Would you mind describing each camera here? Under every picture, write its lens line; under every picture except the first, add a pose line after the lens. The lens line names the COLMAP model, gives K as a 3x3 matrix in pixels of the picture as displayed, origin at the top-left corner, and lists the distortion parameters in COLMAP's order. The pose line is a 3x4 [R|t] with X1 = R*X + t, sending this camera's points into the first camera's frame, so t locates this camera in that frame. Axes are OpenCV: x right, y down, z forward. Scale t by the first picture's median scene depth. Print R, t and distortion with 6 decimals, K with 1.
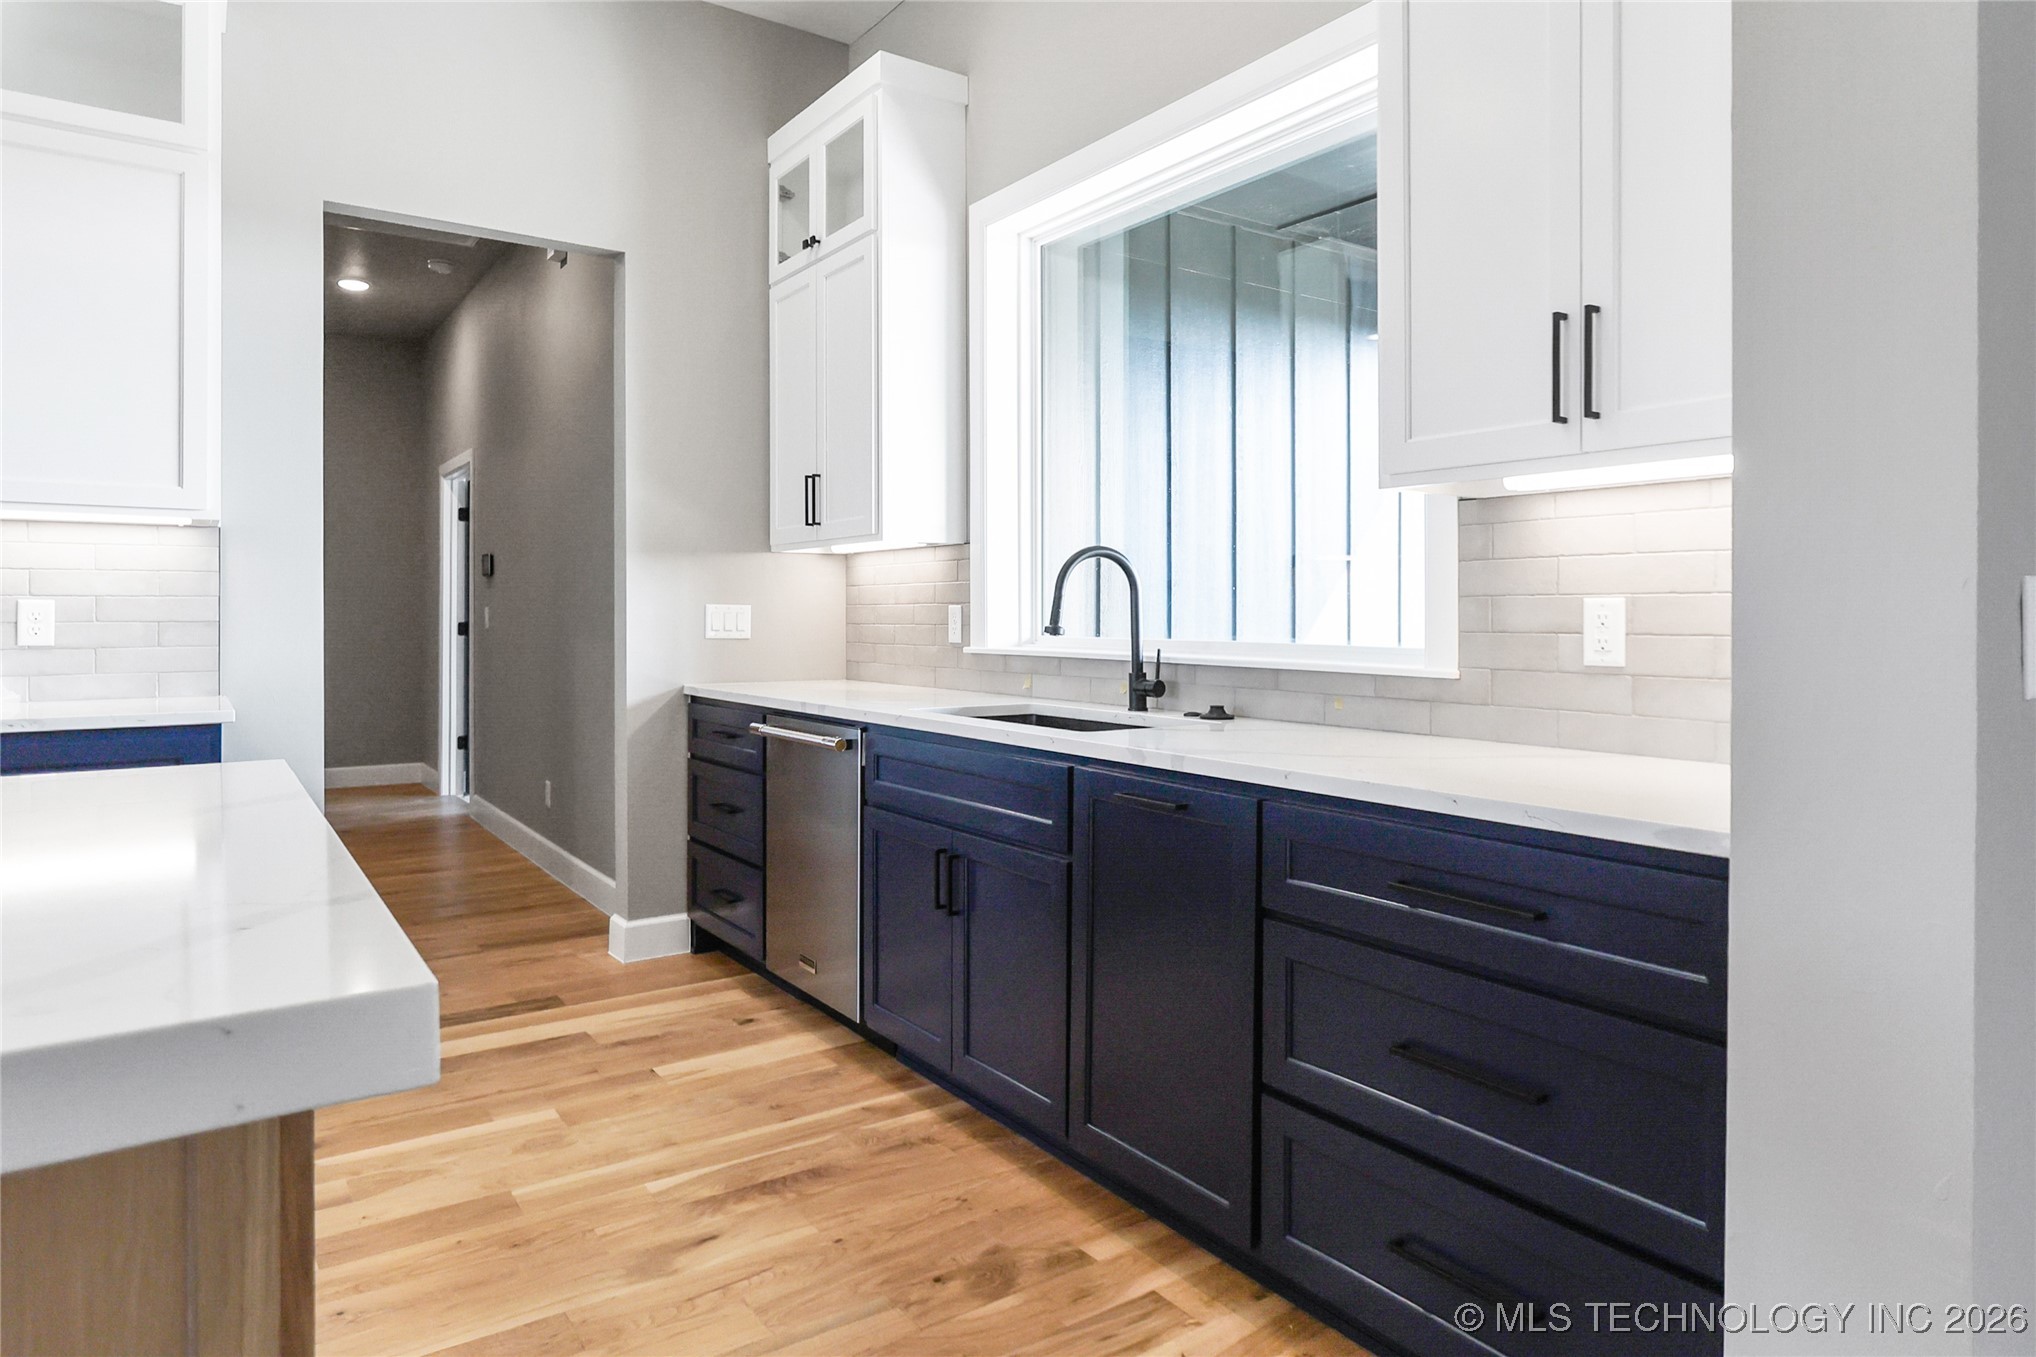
lens RADIAL K [[1218.1, 0, 1034.5], [0, 1218.1, 602.1], [0, 0, 1]] dist [-0.014098, 0.007094]
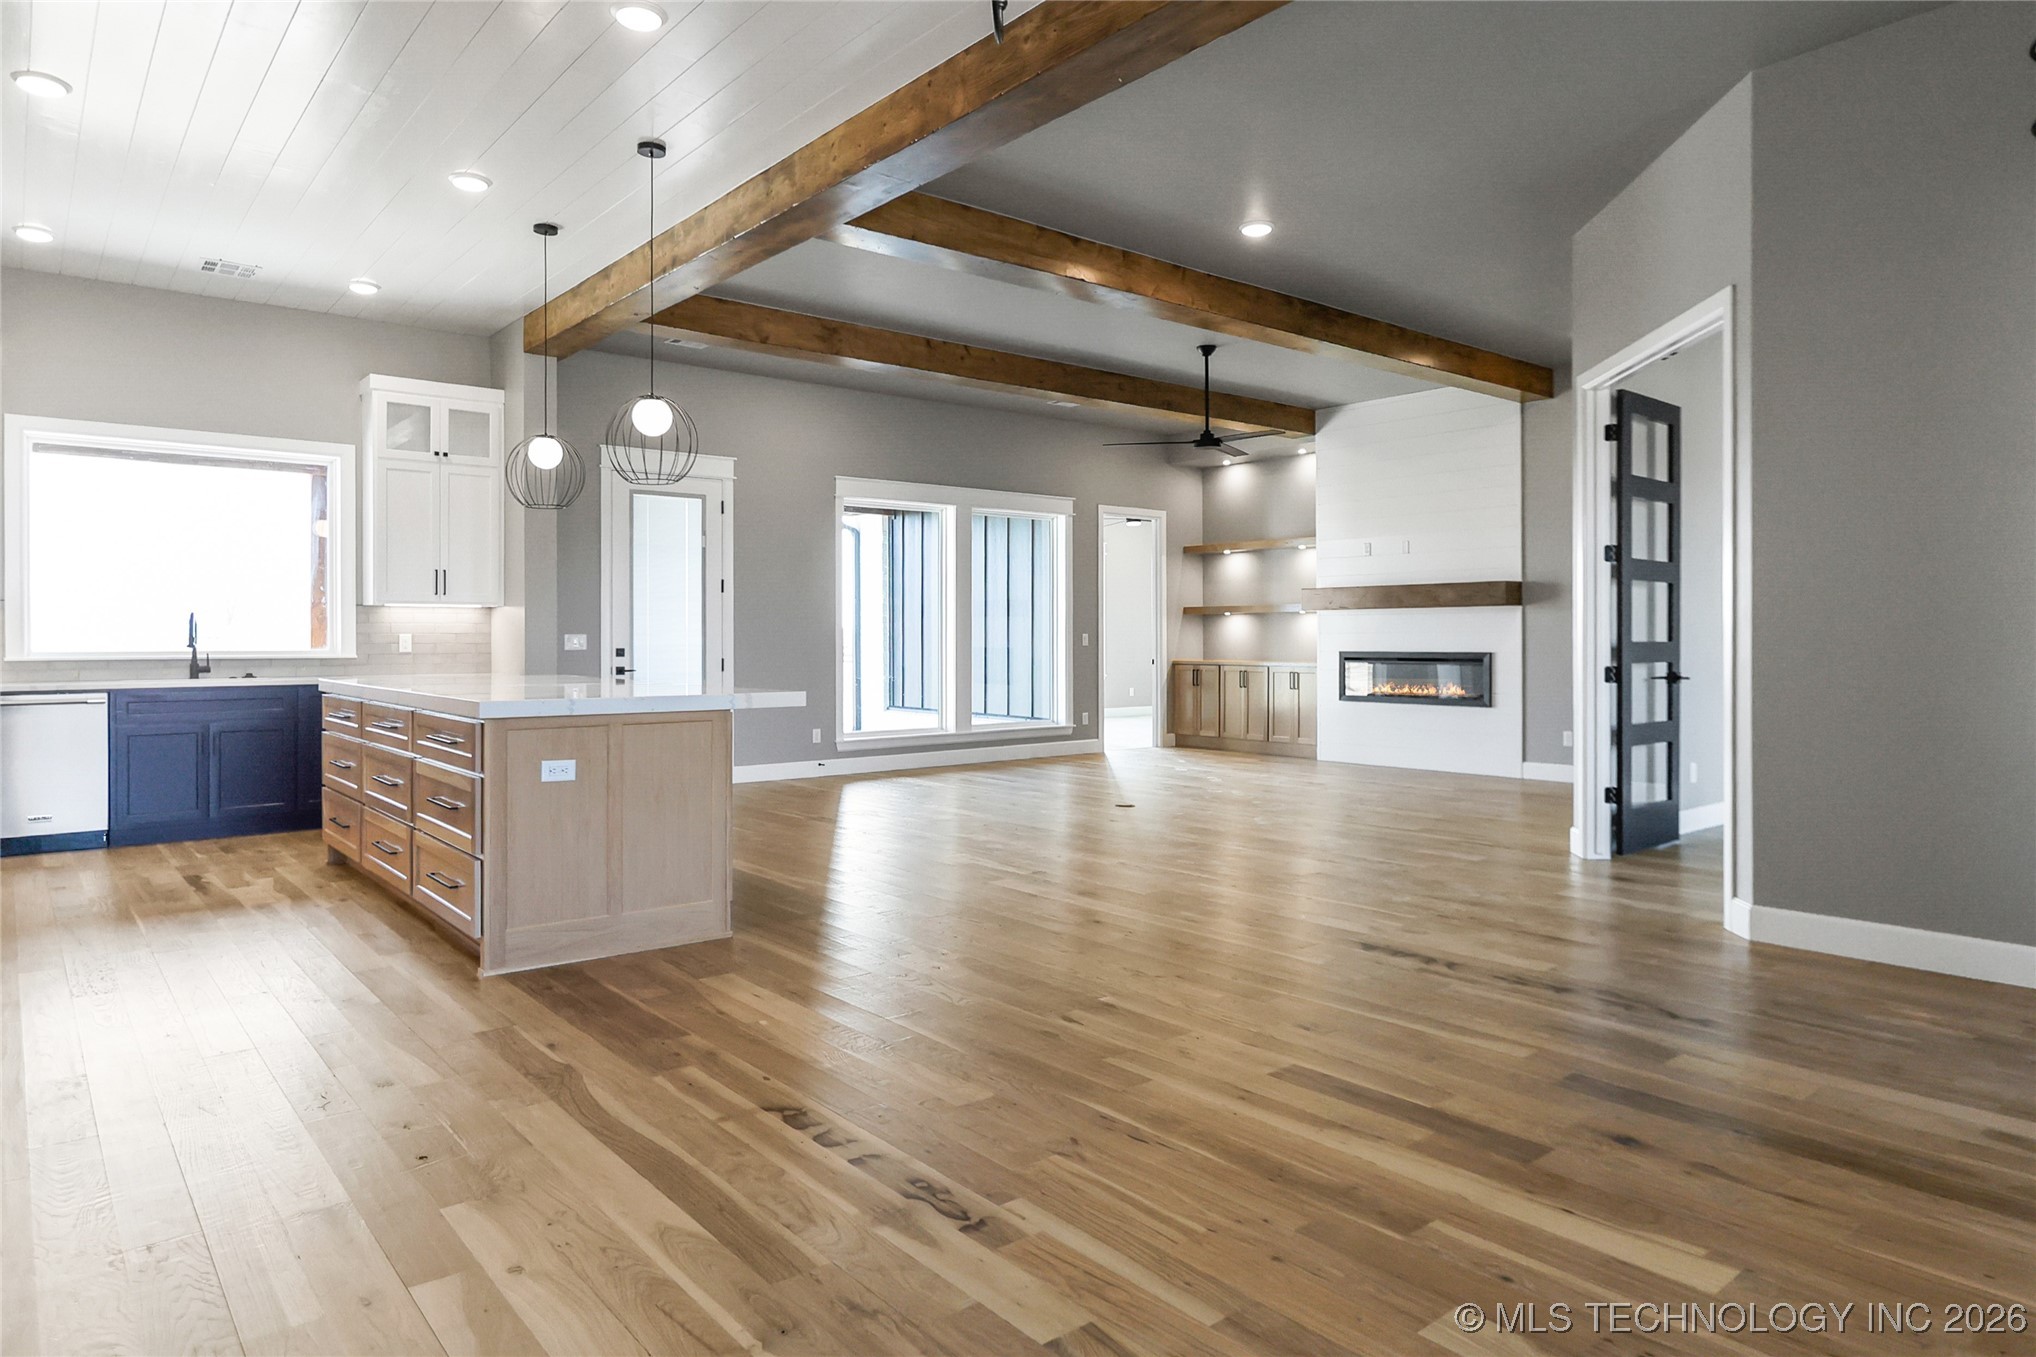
lens RADIAL K [[1218.1, 0, 1013.0], [0, 1218.1, 625.2], [0, 0, 1]] dist [-0.014098, 0.007094]
pose [[-0.067583, 0.010159, 0.997662, -2.103671], [-0.006258, 0.999924, -0.010606, -0.002277], [-0.997694, -0.006960, -0.067514, -0.401437]]
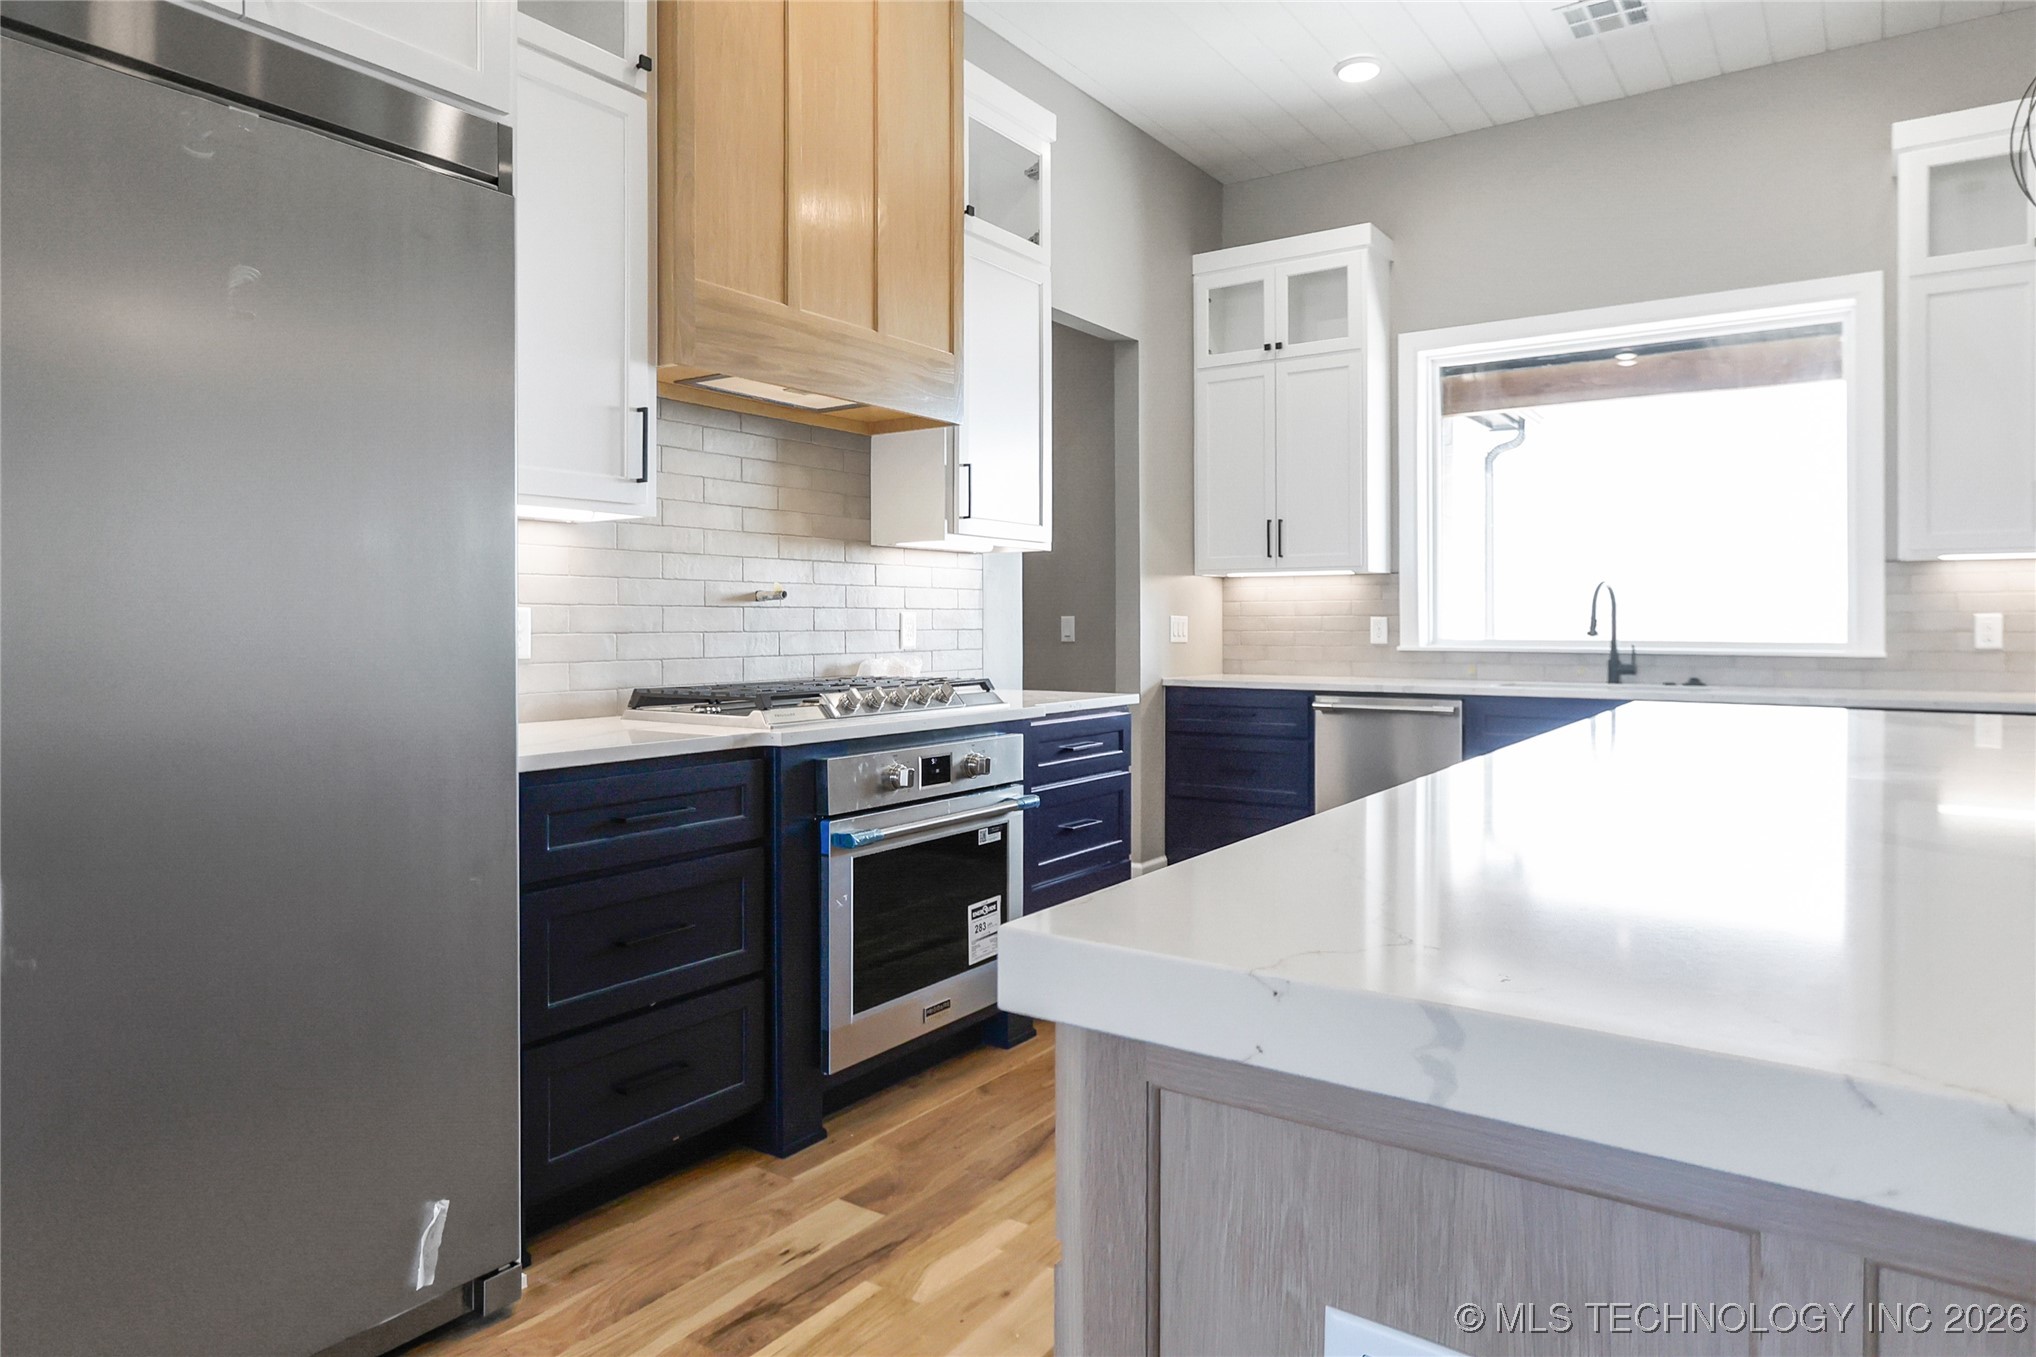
lens RADIAL K [[1218.1, 0, 1046.4], [0, 1218.1, 625.7], [0, 0, 1]] dist [-0.014098, 0.007094]
pose [[0.937432, -0.001767, 0.348165, -1.003987], [-0.001910, 0.999946, 0.010220, -0.001139], [-0.348164, -0.010245, 0.937378, -0.197929]]
